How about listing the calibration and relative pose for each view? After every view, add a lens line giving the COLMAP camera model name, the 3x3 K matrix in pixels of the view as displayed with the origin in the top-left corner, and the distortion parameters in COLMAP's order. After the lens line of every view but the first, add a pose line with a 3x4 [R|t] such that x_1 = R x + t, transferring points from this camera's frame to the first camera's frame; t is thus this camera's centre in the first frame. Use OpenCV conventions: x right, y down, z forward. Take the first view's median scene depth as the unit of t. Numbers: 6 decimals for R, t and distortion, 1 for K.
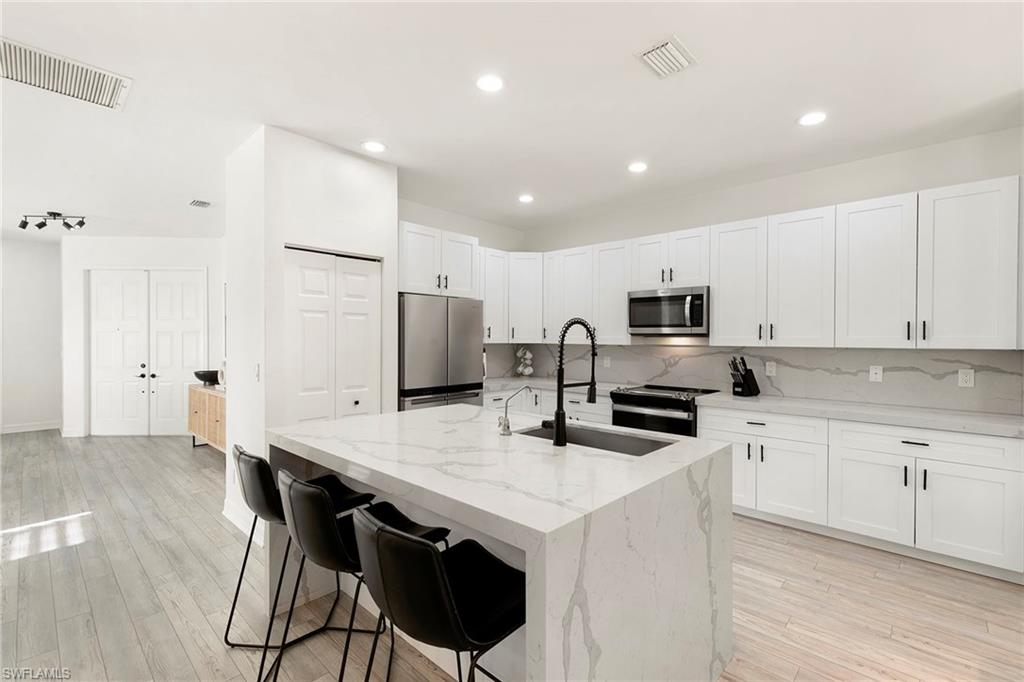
lens RADIAL K [[457.3, 0, 512.0], [0, 457.3, 341.0], [0, 0, 1]] dist [0.004361, 0.000642]
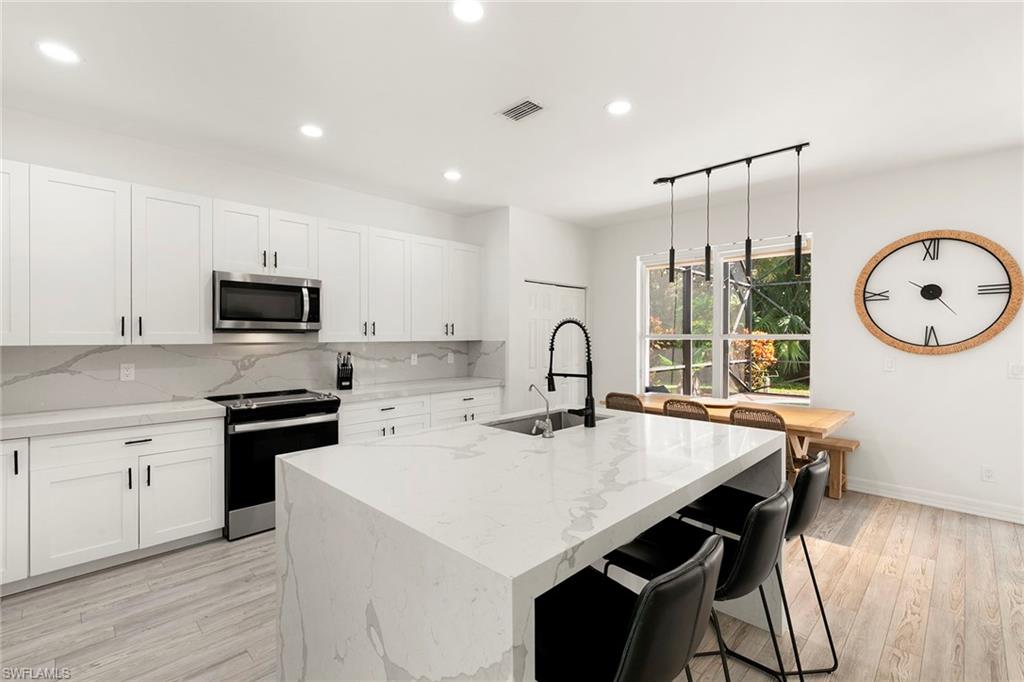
lens RADIAL K [[459.6, 0, 511.1], [0, 459.6, 336.8], [0, 0, 1]] dist [0.011808, -0.000195]
pose [[0.025893, -0.007235, 0.999639, -0.531483], [0.006615, 0.999953, 0.007066, -0.005708], [-0.999643, 0.006429, 0.025939, 0.576270]]
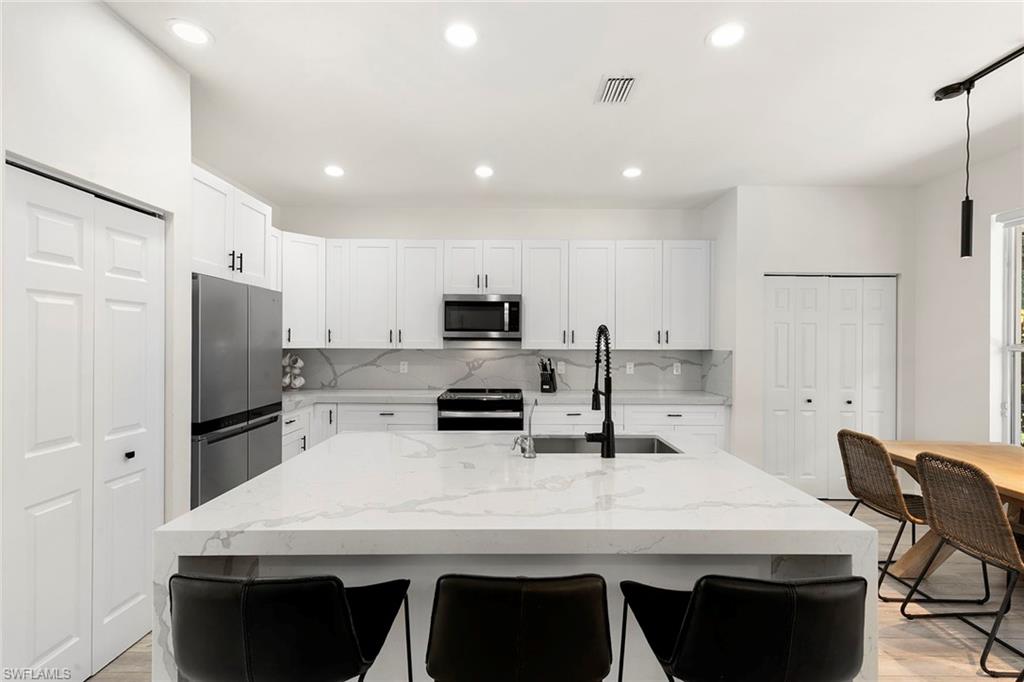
lens RADIAL K [[457.3, 0, 512.0], [0, 457.3, 341.0], [0, 0, 1]] dist [0.004361, 0.000642]
pose [[0.726706, -0.000241, 0.686949, -0.346672], [0.002557, 0.999994, -0.002354, -0.006646], [-0.686944, 0.003467, 0.726702, 0.216829]]
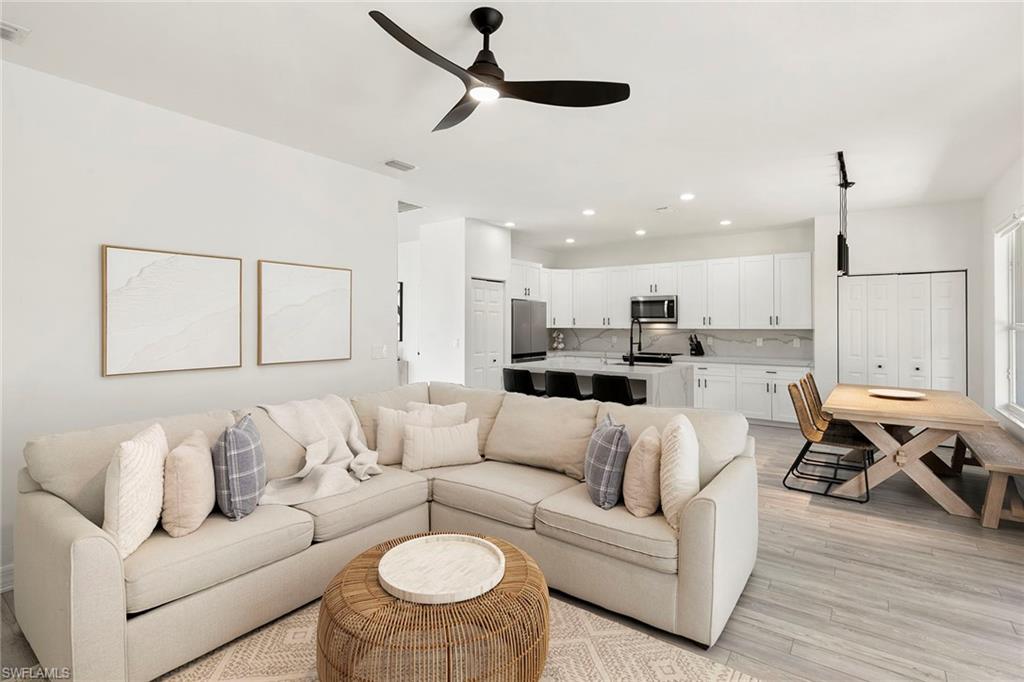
lens RADIAL K [[484.4, 0, 511.9], [0, 484.4, 320.9], [0, 0, 1]] dist [0.002490, 0.000050]
pose [[0.993308, -0.003528, 0.115438, -0.441808], [0.004872, 0.999924, -0.011366, -0.001345], [-0.115390, 0.011853, 0.993250, -0.828633]]
